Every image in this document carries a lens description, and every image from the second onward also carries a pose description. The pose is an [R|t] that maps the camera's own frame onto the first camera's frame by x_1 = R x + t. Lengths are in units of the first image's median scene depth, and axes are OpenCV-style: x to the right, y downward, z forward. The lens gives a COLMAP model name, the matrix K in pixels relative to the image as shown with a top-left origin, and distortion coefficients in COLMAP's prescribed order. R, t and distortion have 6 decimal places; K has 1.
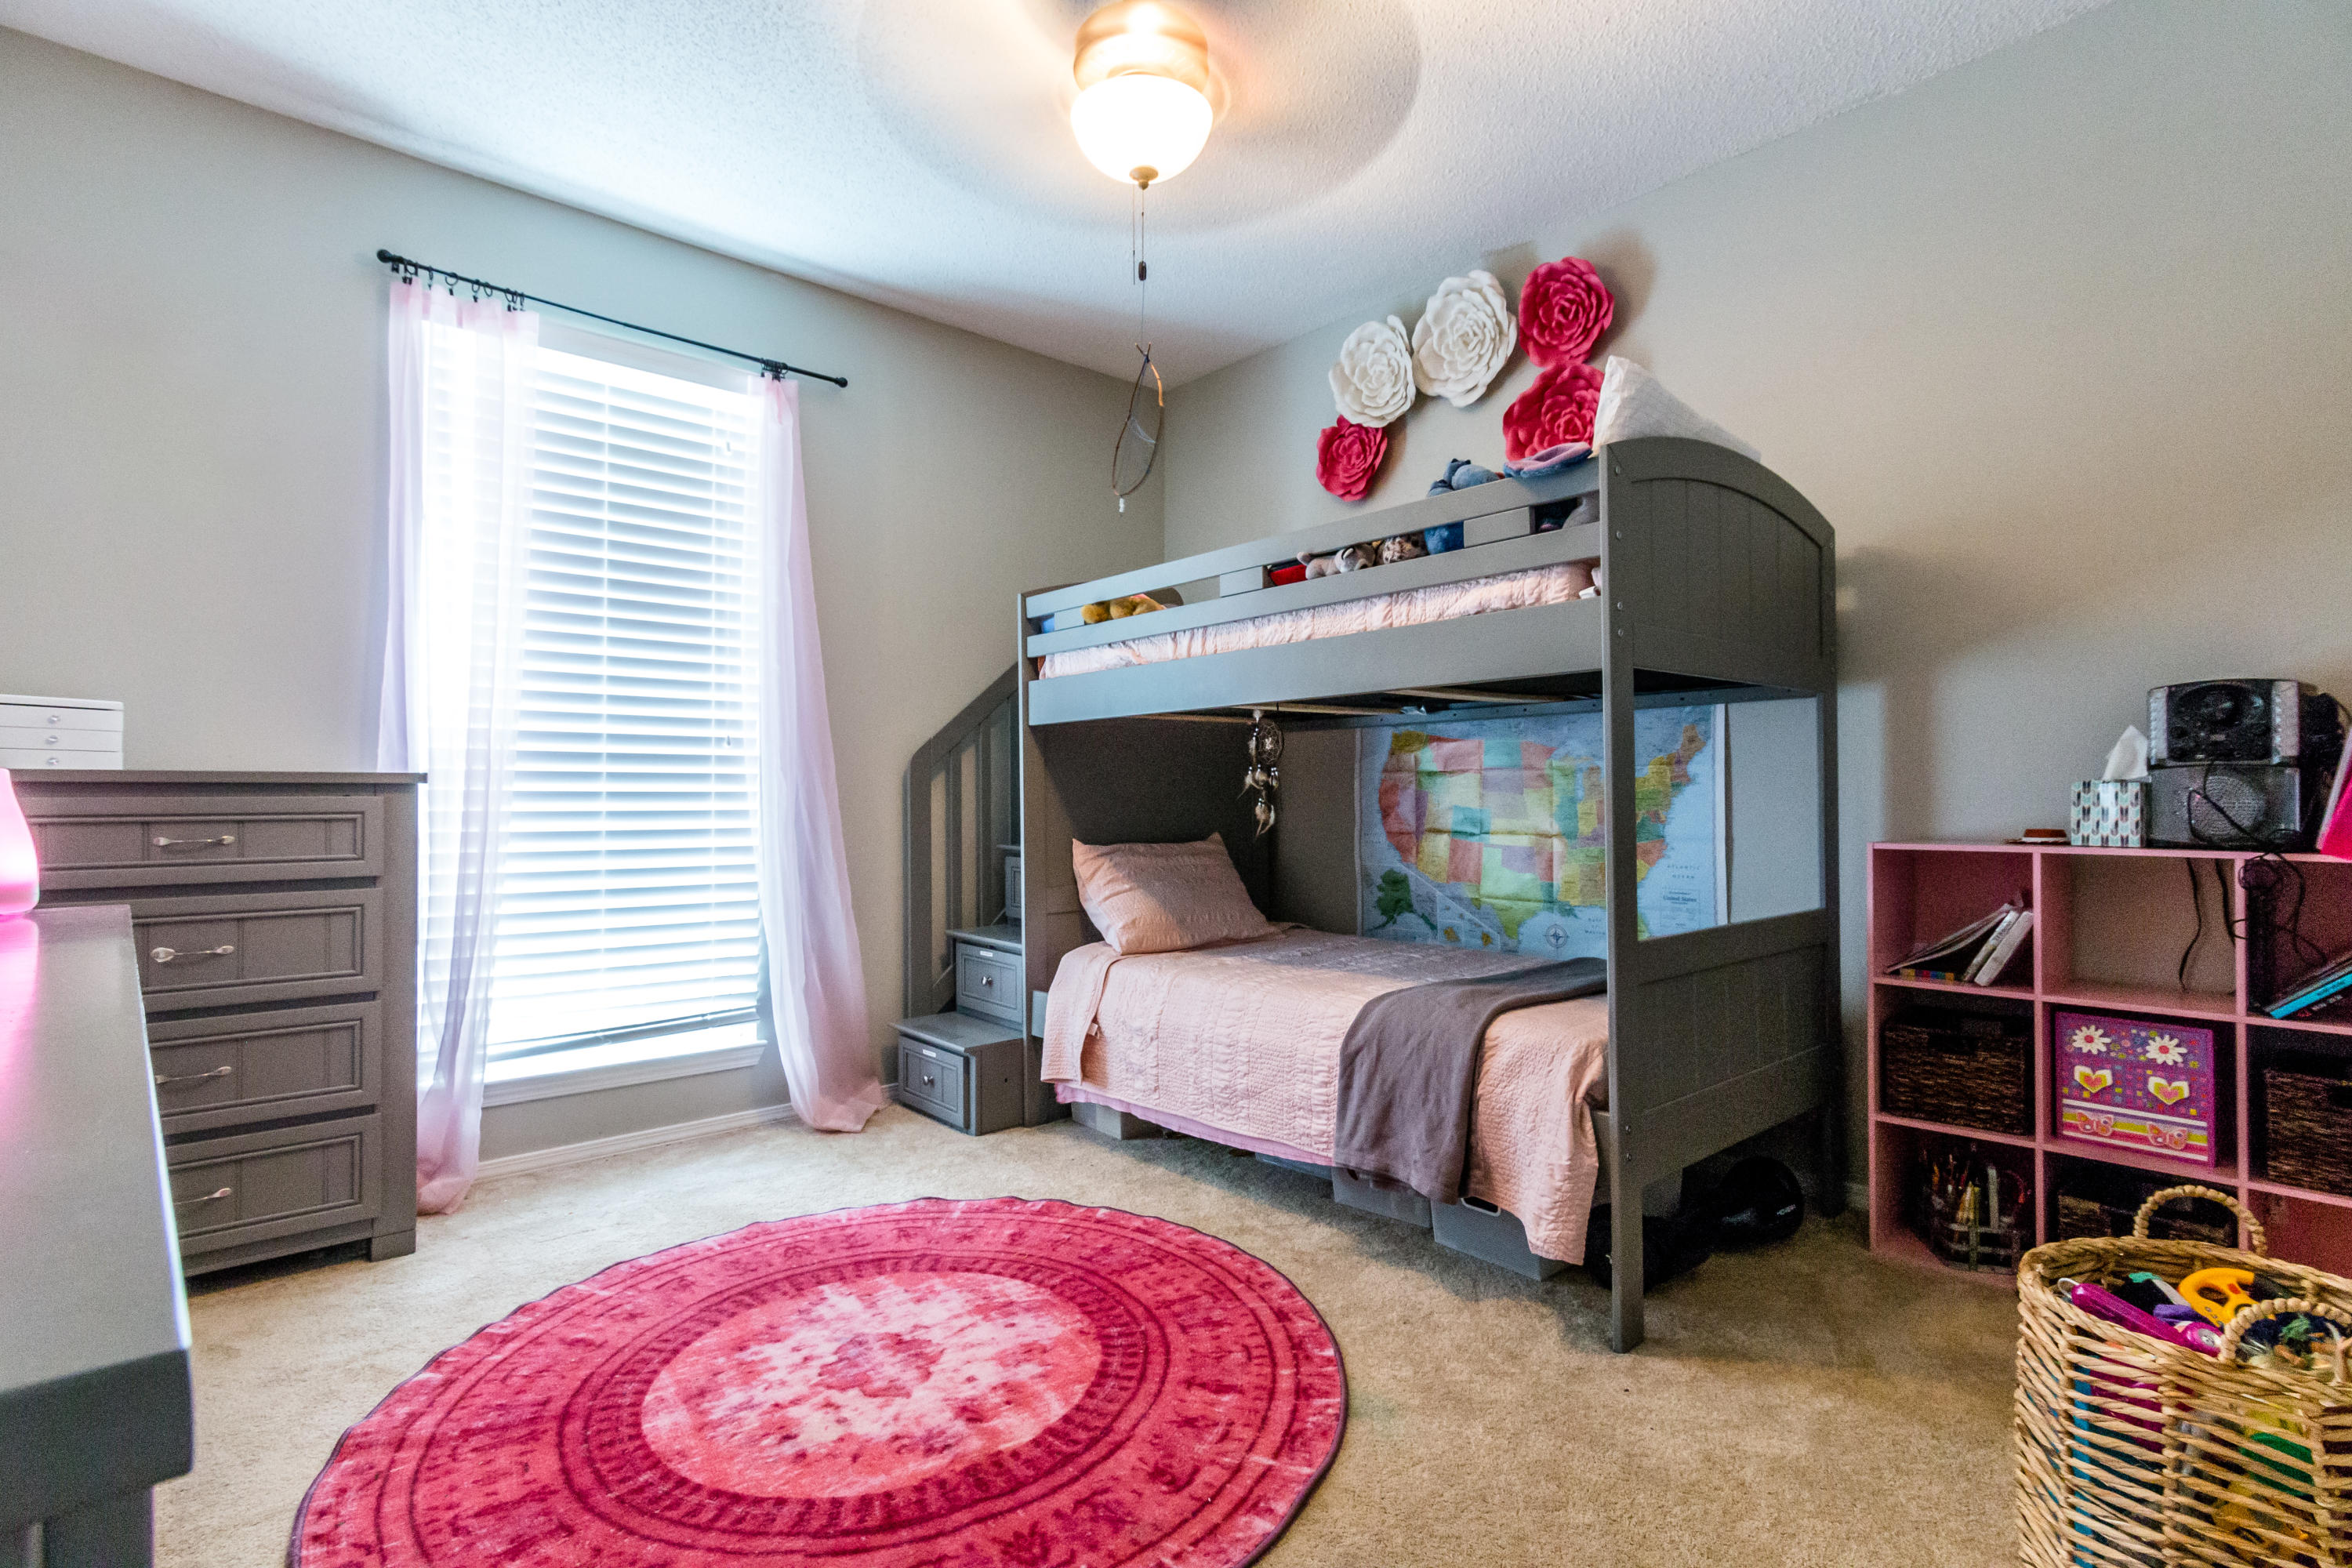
lens RADIAL K [[1156.0, 0, 1167.2], [0, 1156.0, 788.0], [0, 0, 1]] dist [0.002484, -0.001733]
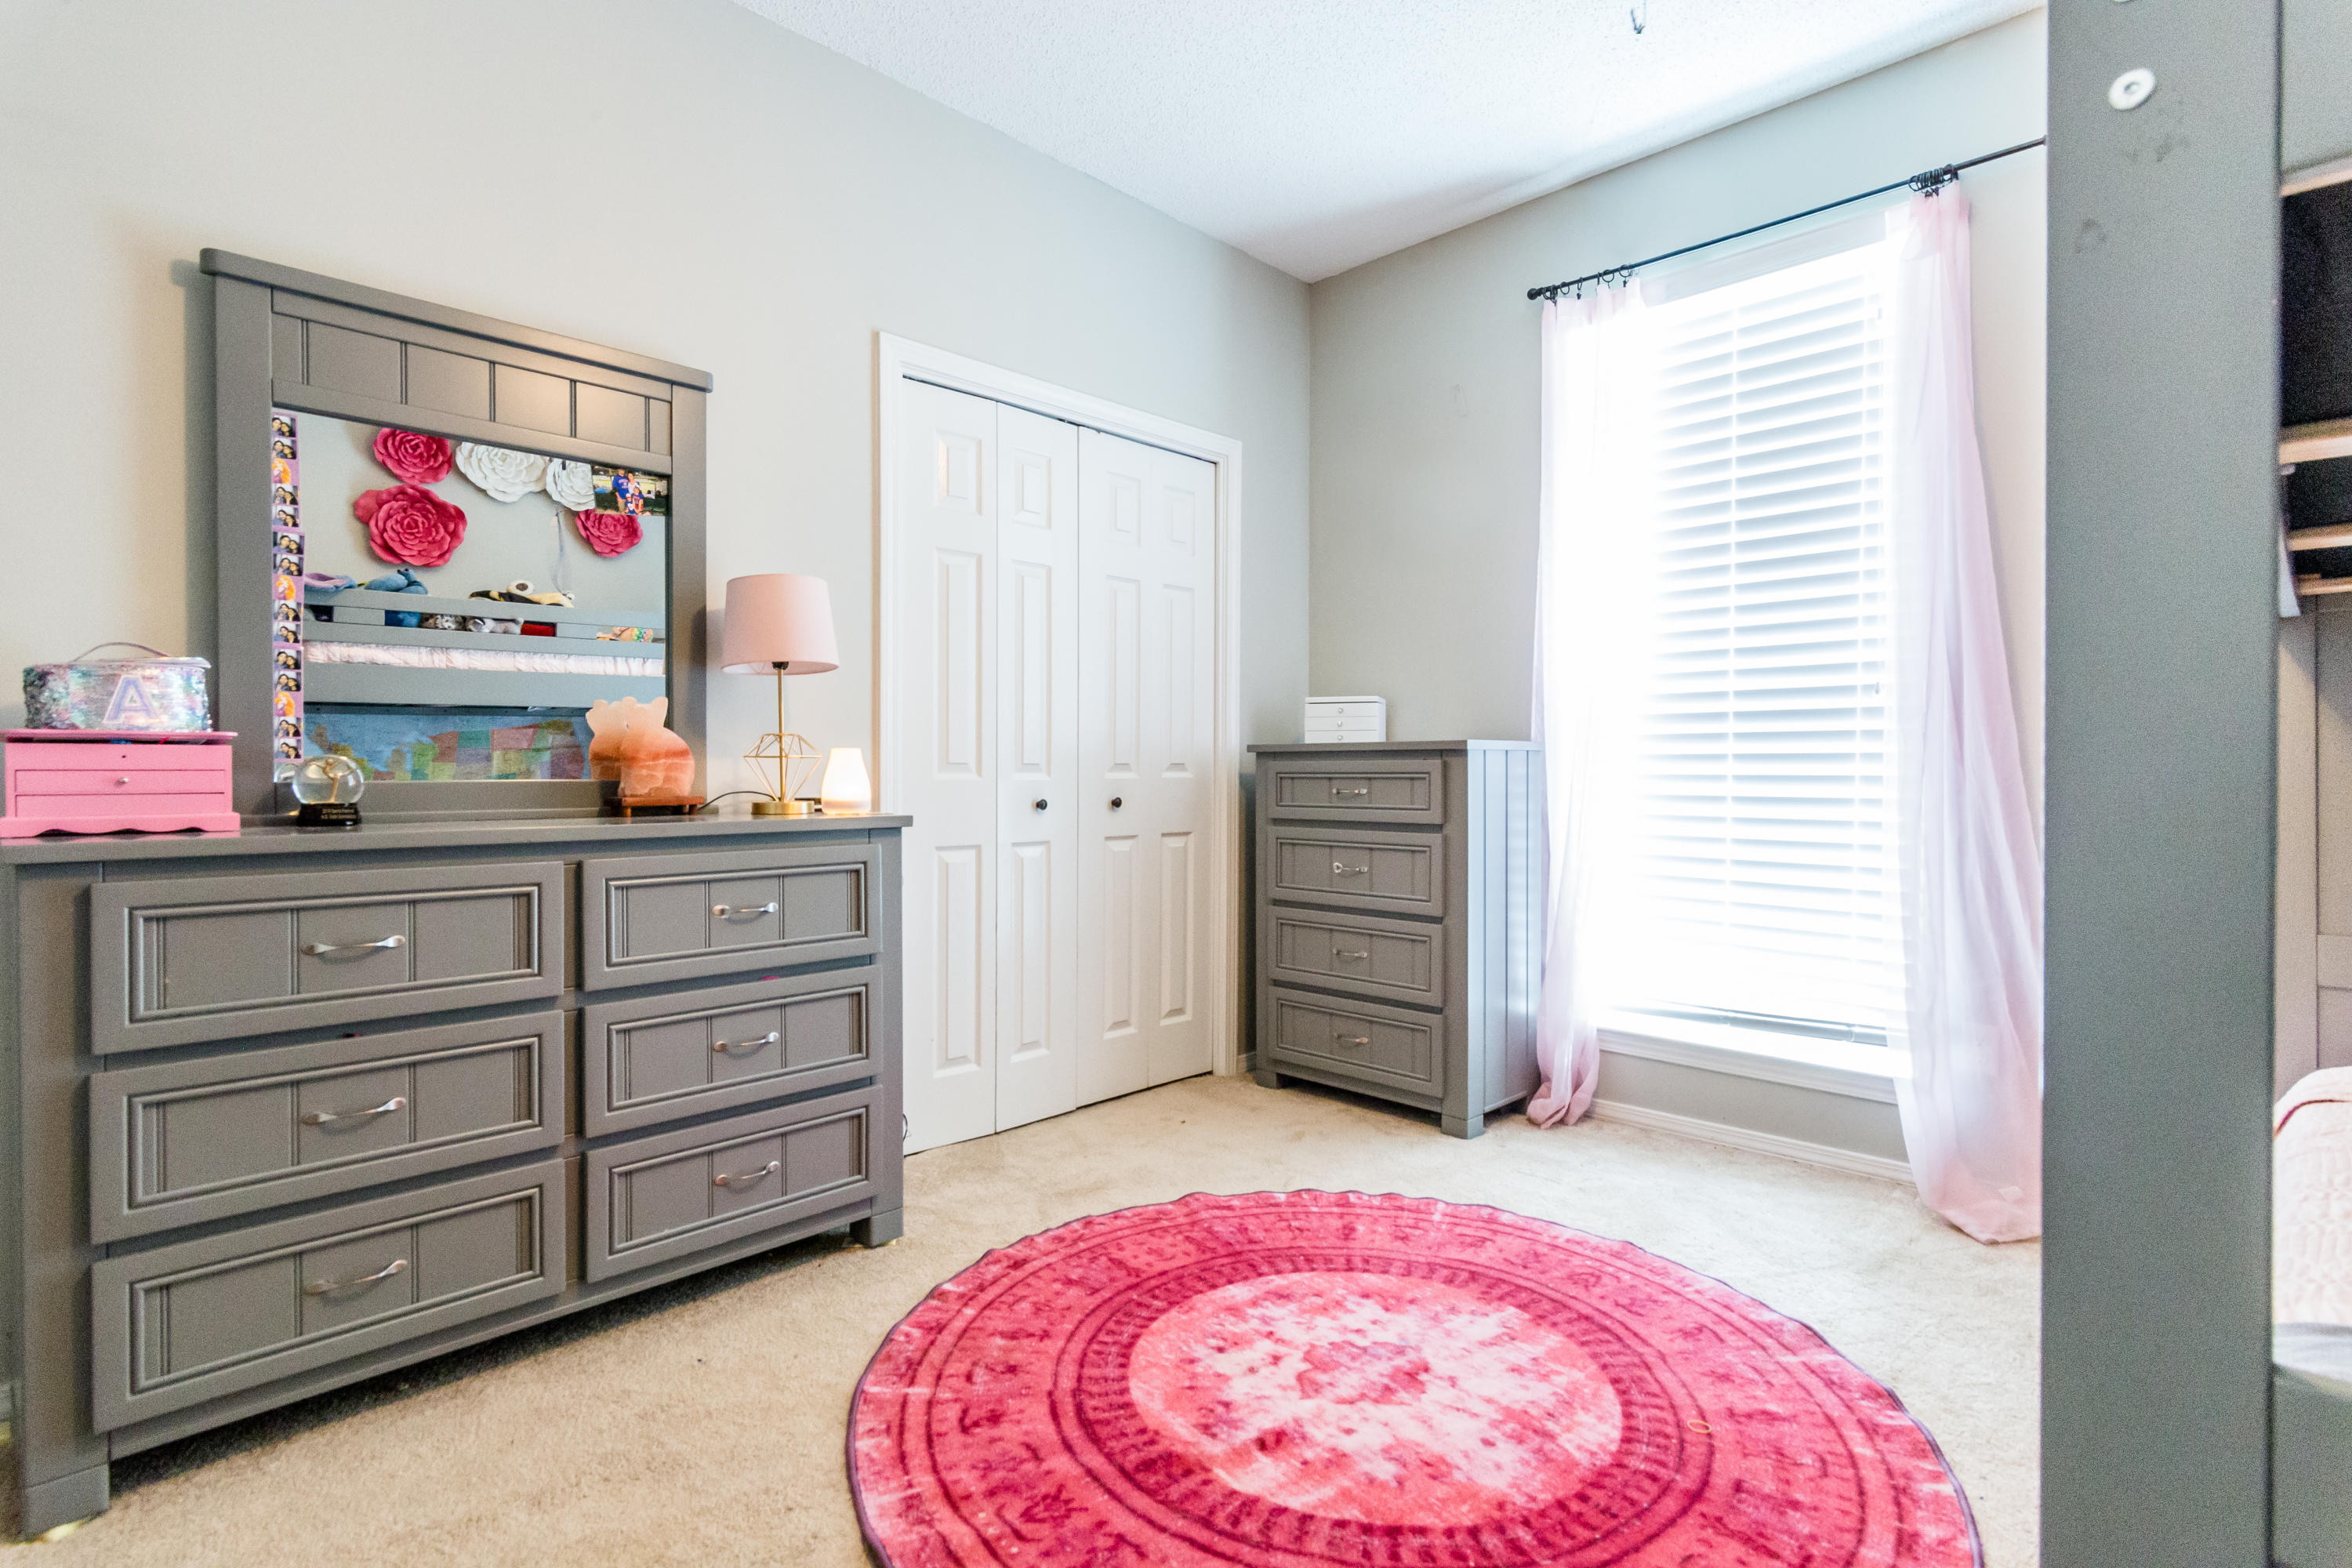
lens RADIAL K [[1156.0, 0, 1167.3], [0, 1156.0, 778.5], [0, 0, 1]] dist [0.002484, -0.001733]
pose [[0.037180, 0.015101, -0.999194, 0.641983], [0.011074, 0.999818, 0.015522, 0.006722], [0.999247, -0.011642, 0.037006, 0.786625]]
